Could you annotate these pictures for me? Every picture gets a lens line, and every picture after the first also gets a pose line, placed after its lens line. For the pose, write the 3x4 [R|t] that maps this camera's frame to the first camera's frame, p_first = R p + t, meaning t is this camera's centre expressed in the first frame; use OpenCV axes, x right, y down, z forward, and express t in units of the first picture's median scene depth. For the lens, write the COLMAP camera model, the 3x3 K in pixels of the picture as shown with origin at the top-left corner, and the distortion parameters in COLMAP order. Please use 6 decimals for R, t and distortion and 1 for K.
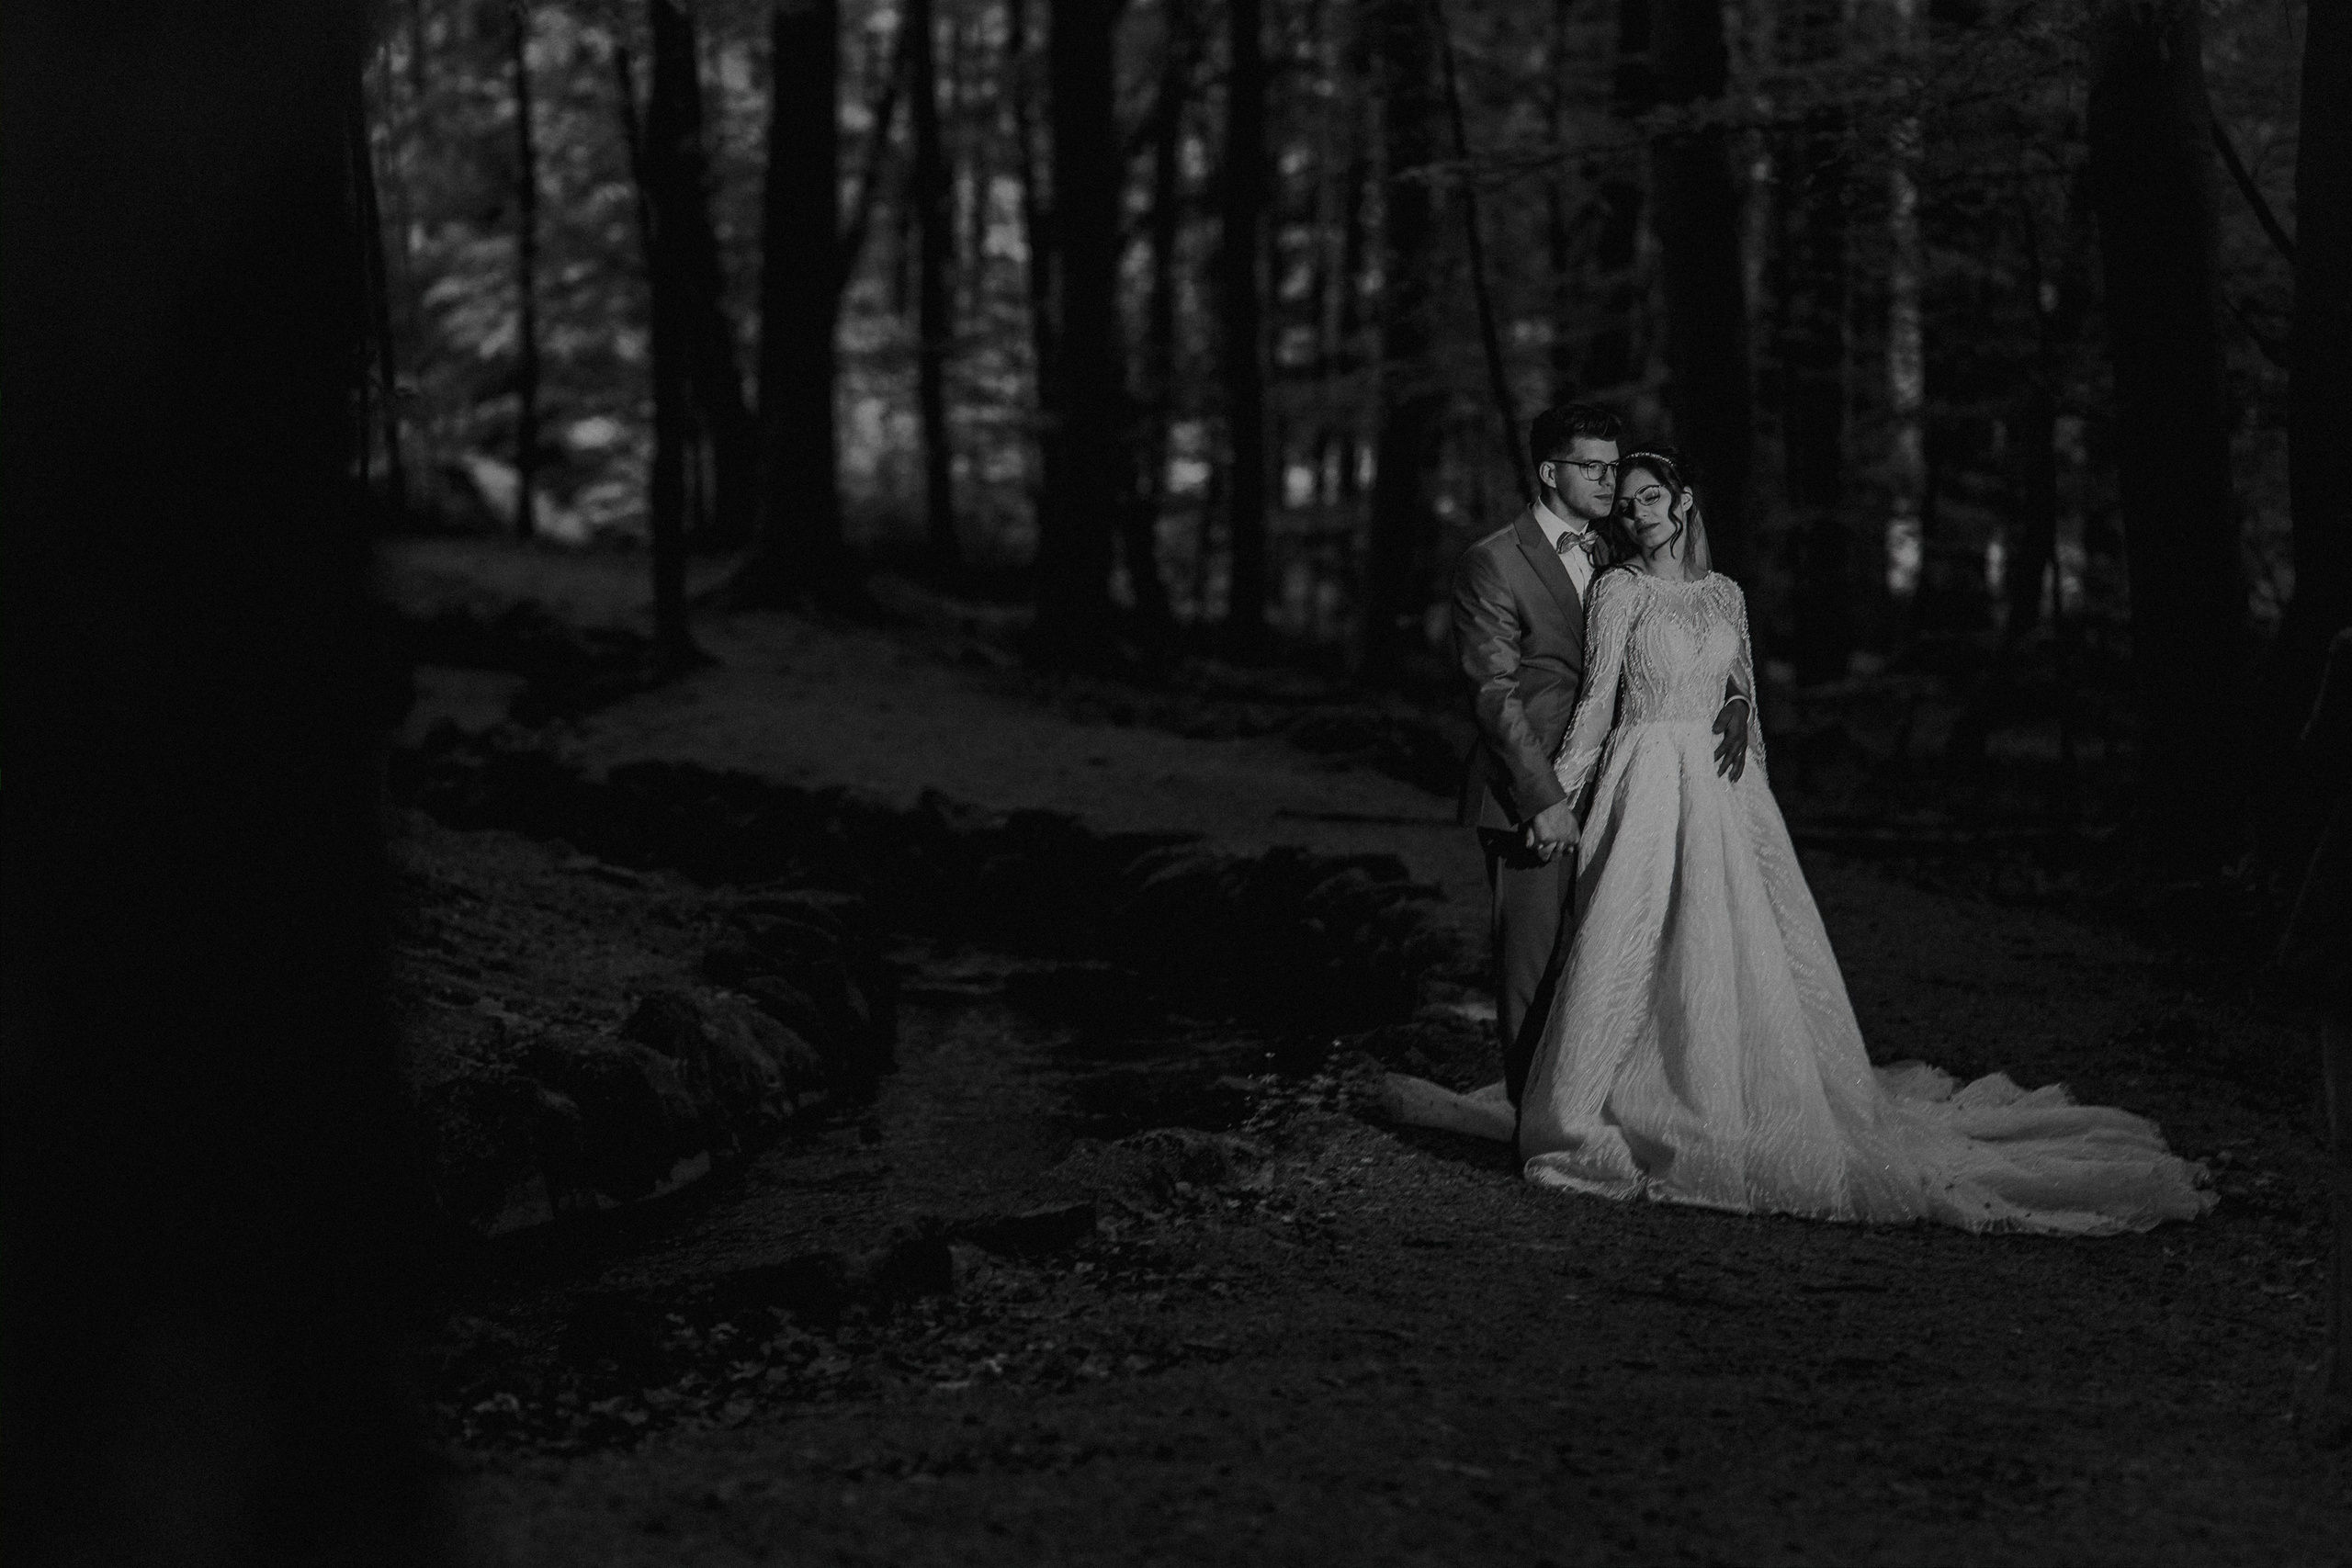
lens RADIAL K [[5579.5, 0, 1241.5], [0, 5579.5, 828.7], [0, 0, 1]] dist [0.628301, -0.233056]
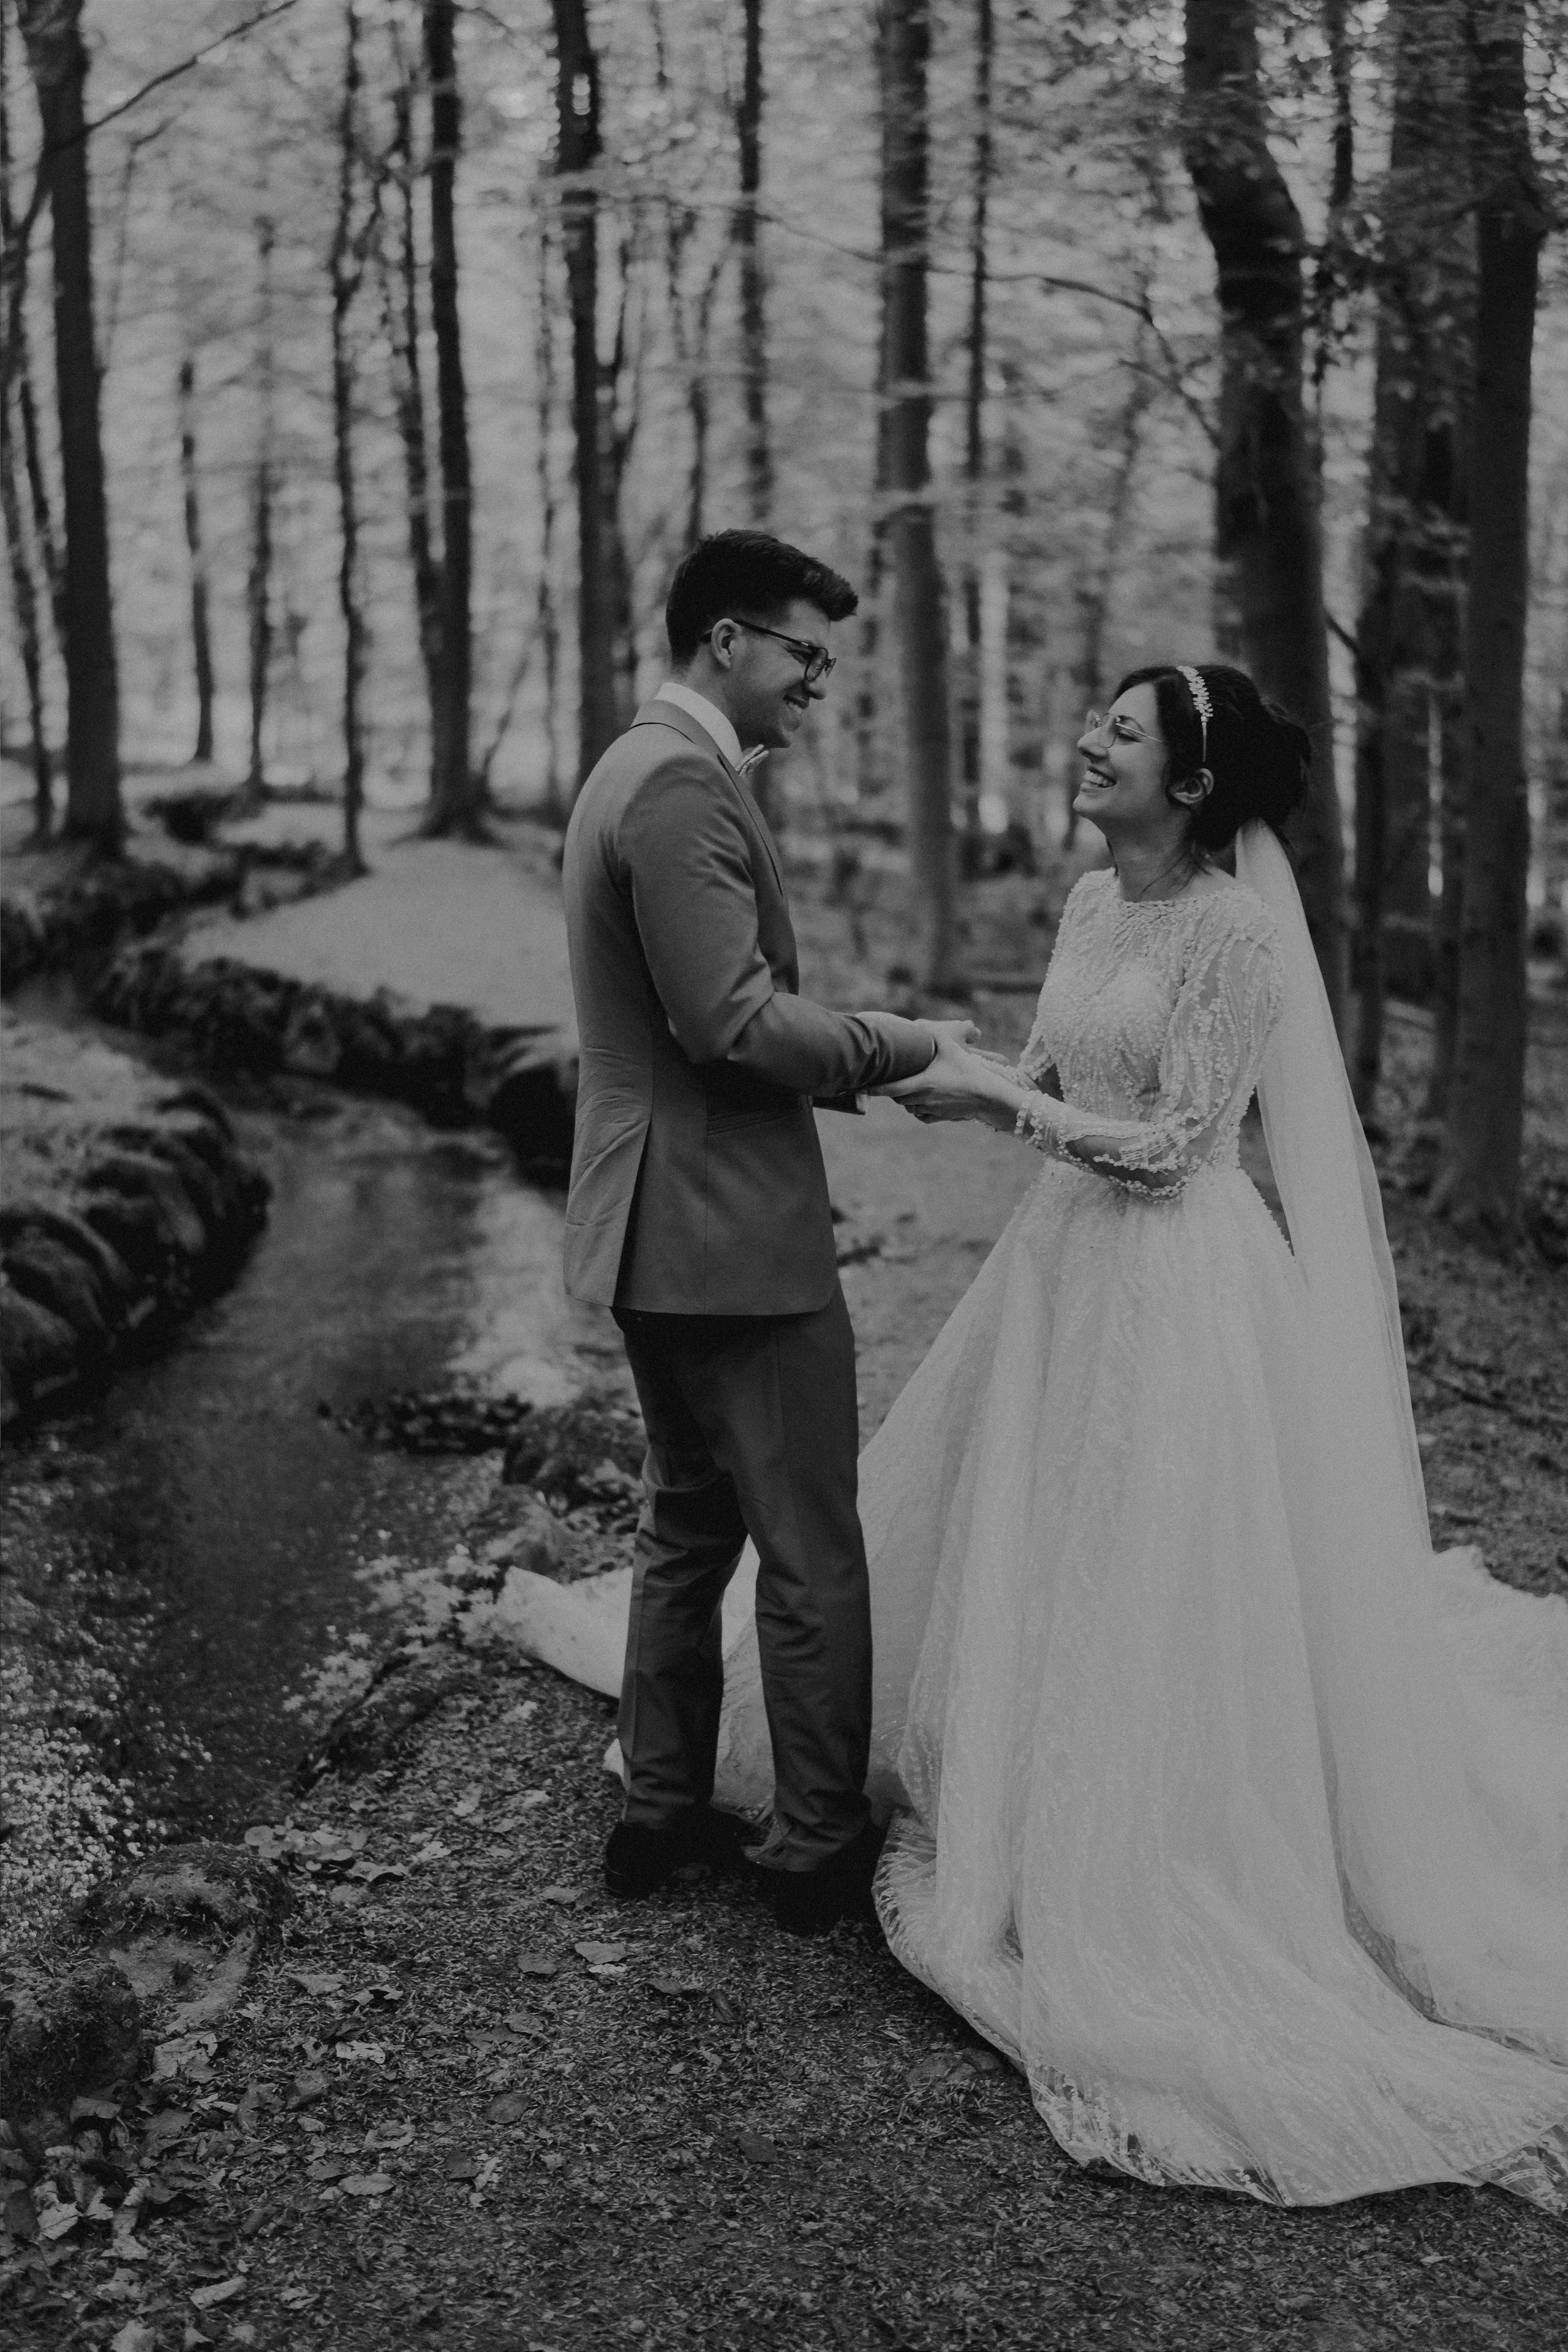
lens RADIAL K [[2247.4, 0, 737.3], [0, 2247.4, 1209.0], [0, 0, 1]] dist [-0.170375, 0.128376]
pose [[0.999957, 0.000687, 0.009269, 0.037935], [-0.001863, 0.991836, 0.127504, -0.030473], [-0.009105, -0.127516, 0.991795, 0.583550]]
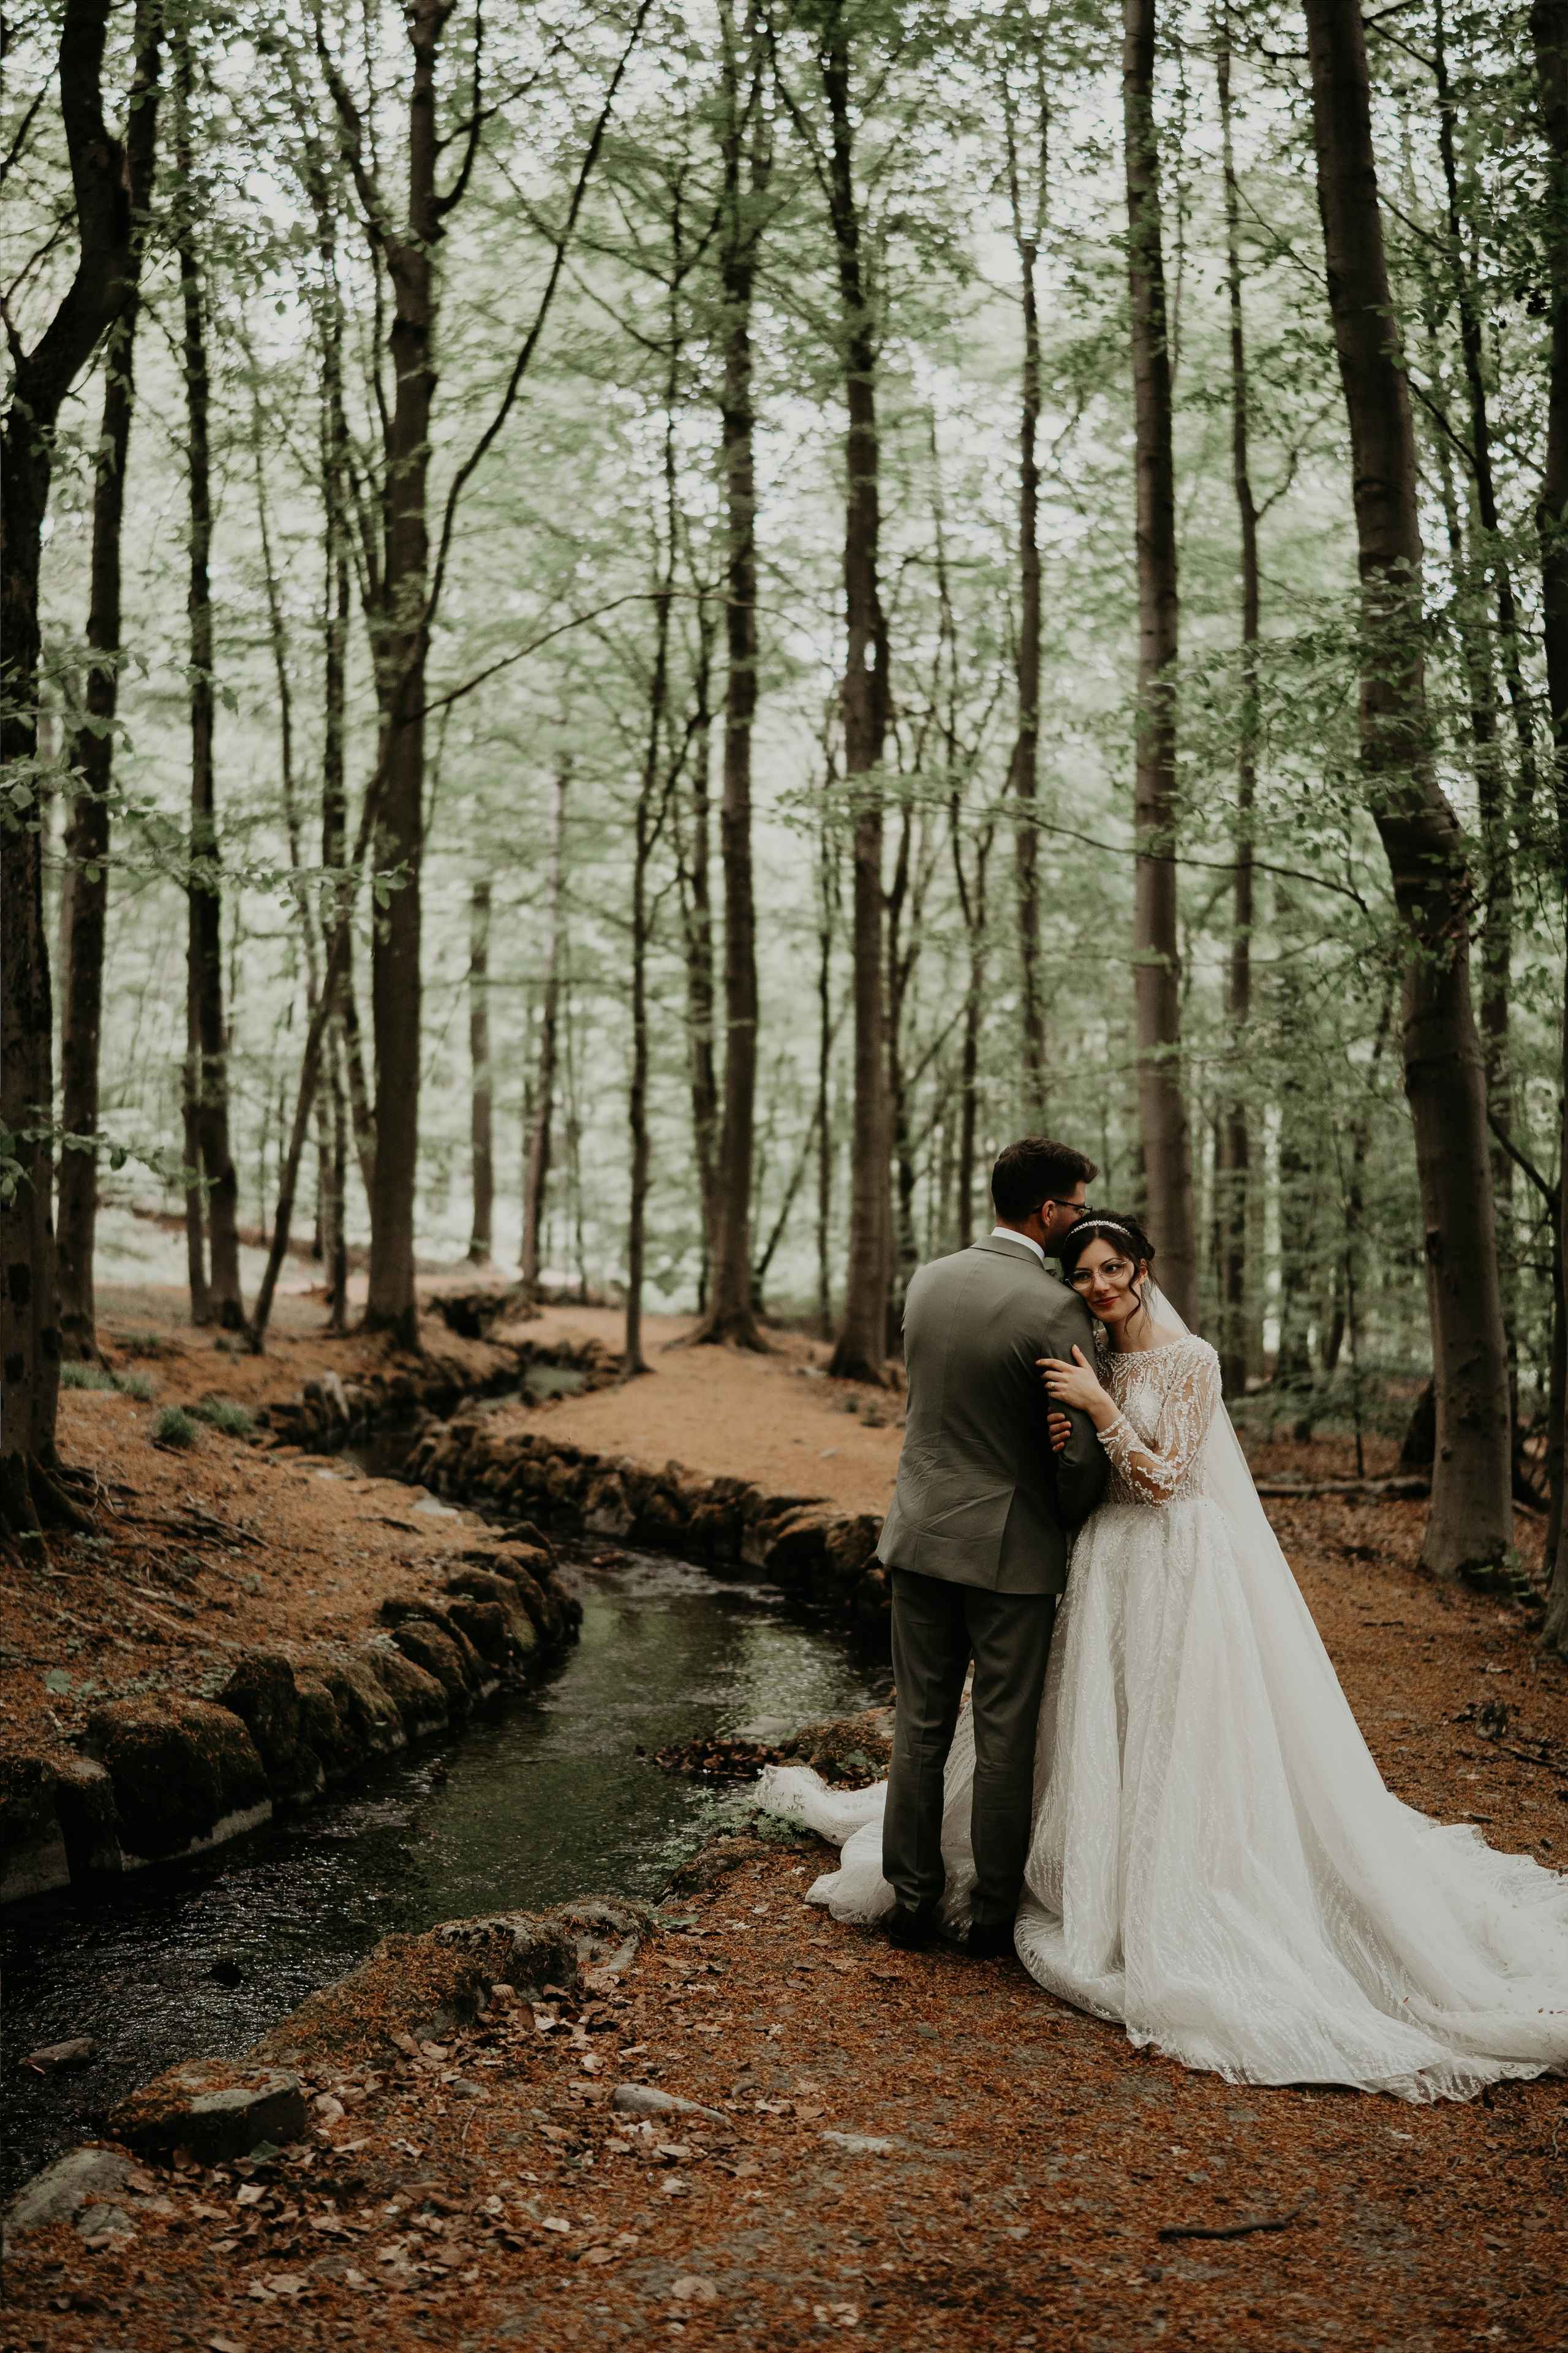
lens RADIAL K [[2347.5, 0, 784.0], [0, 2347.5, 1176.5], [0, 0, 1]] dist [-0.199956, 0.213890]
pose [[0.995759, 0.021183, -0.089530, 0.045499], [-0.031093, 0.993357, -0.110789, -0.019430], [0.086589, 0.113103, 0.989803, 0.445864]]
